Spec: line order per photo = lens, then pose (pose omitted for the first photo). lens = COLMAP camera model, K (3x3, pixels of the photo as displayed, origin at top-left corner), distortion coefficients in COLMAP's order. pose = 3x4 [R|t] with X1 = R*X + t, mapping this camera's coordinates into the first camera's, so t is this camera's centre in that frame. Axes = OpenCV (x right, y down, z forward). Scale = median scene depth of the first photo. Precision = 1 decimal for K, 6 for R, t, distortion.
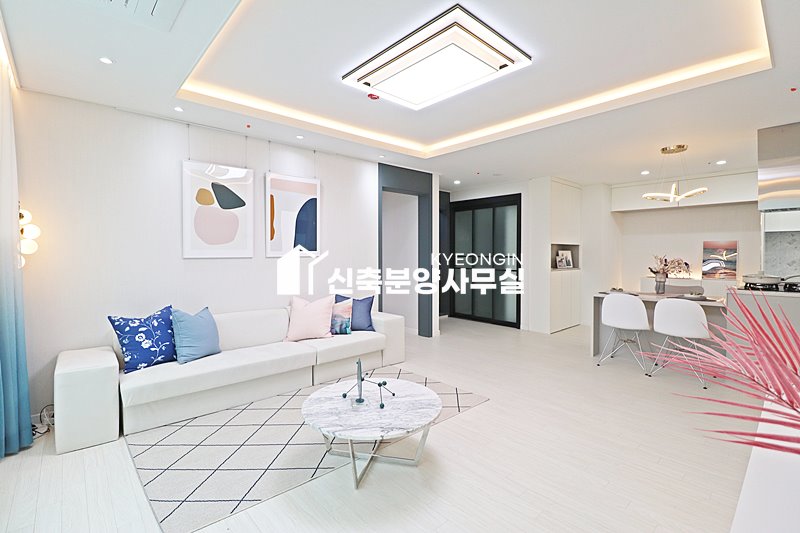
lens RADIAL K [[369.0, 0, 399.5], [0, 369.0, 266.2], [0, 0, 1]] dist [-0.004166, -0.004600]
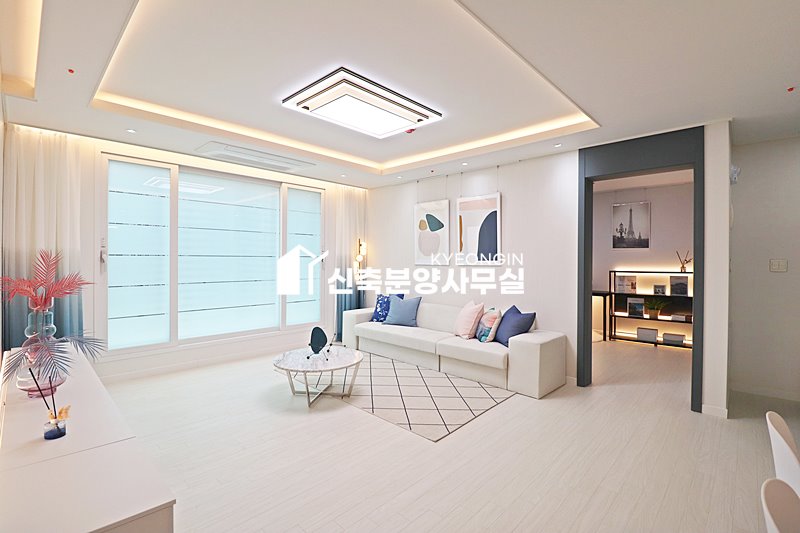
lens RADIAL K [[369.0, 0, 401.1], [0, 369.0, 261.0], [0, 0, 1]] dist [-0.004166, -0.004600]
pose [[0.074788, 0.001926, -0.997198, 0.889481], [-0.039987, 0.999200, -0.001069, -0.029278], [0.996397, 0.039955, 0.074805, 0.713524]]
